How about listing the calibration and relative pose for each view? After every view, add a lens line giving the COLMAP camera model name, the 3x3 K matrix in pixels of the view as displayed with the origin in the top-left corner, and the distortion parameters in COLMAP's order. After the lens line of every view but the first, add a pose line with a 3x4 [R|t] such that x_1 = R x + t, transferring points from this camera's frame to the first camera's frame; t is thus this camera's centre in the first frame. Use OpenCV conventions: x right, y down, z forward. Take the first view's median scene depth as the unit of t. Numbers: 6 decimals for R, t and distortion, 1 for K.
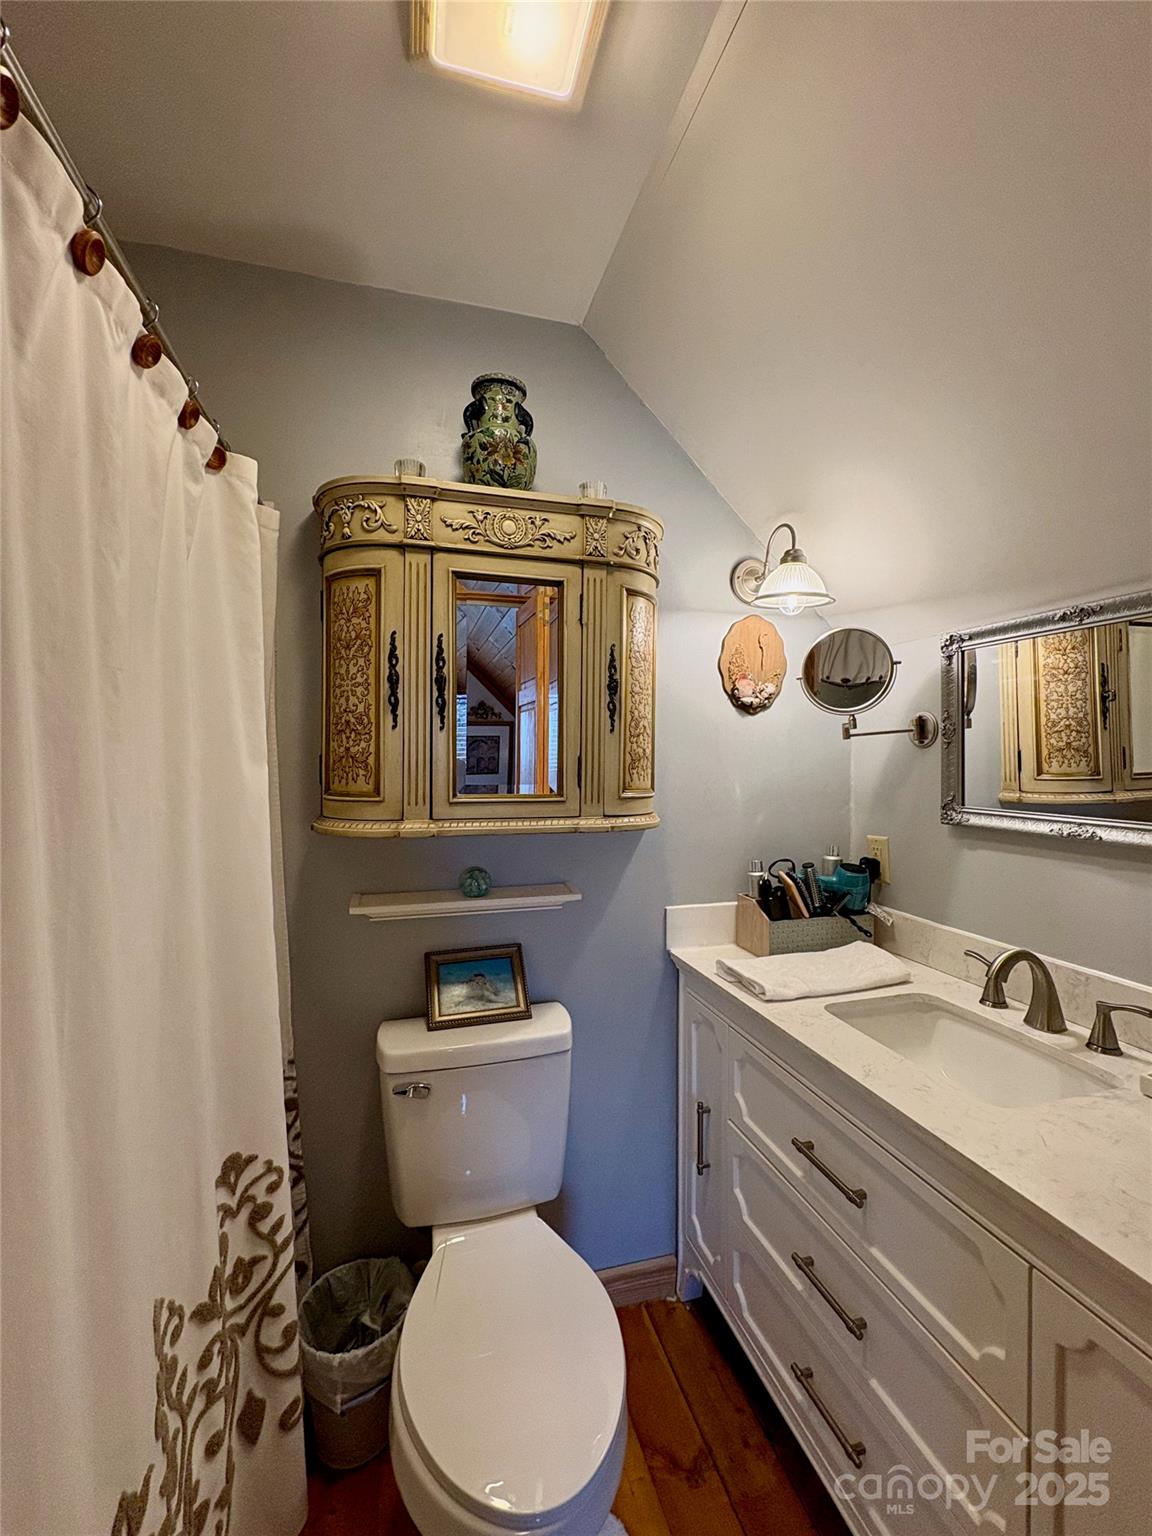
lens RADIAL K [[633.9, 0, 576.3], [0, 633.9, 766.5], [0, 0, 1]] dist [0.000130, -0.000074]
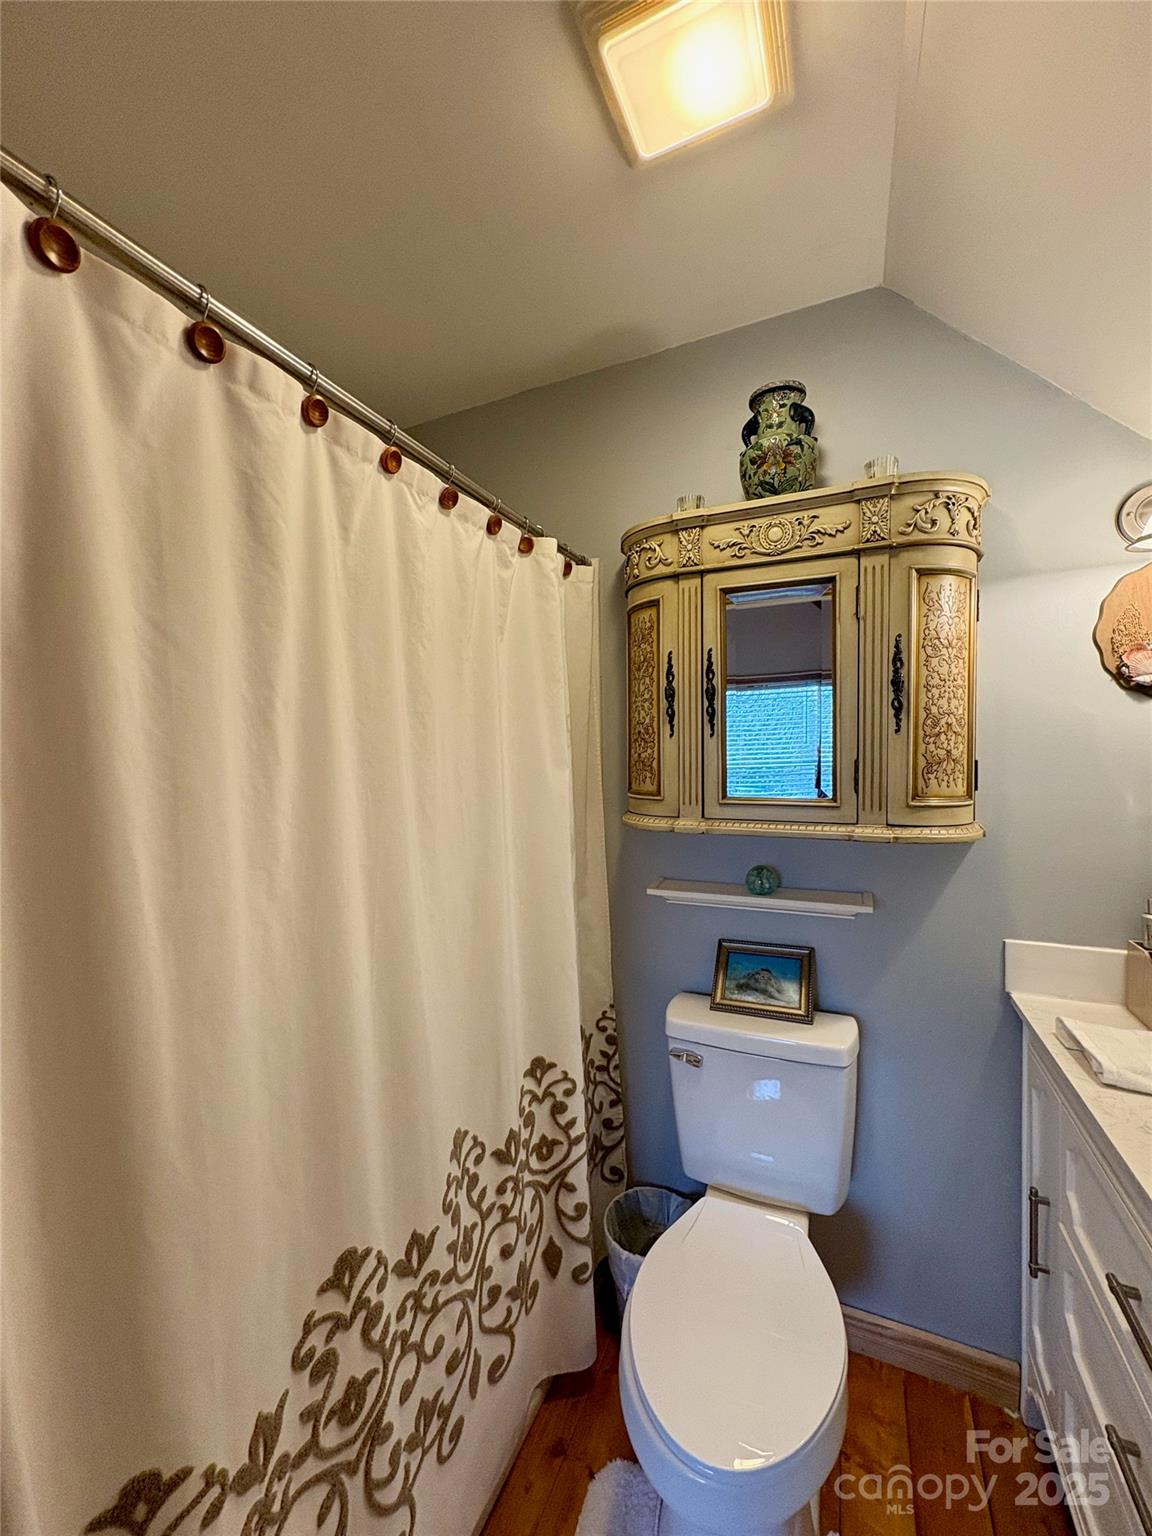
lens RADIAL K [[610.6, 0, 577.0], [0, 610.6, 766.1], [0, 0, 1]] dist [0.000000, 0.000277]
pose [[0.766460, 0.003804, -0.642281, 0.274970], [0.005007, 0.999917, 0.011898, -0.019969], [0.642273, -0.012336, 0.766377, 0.044141]]
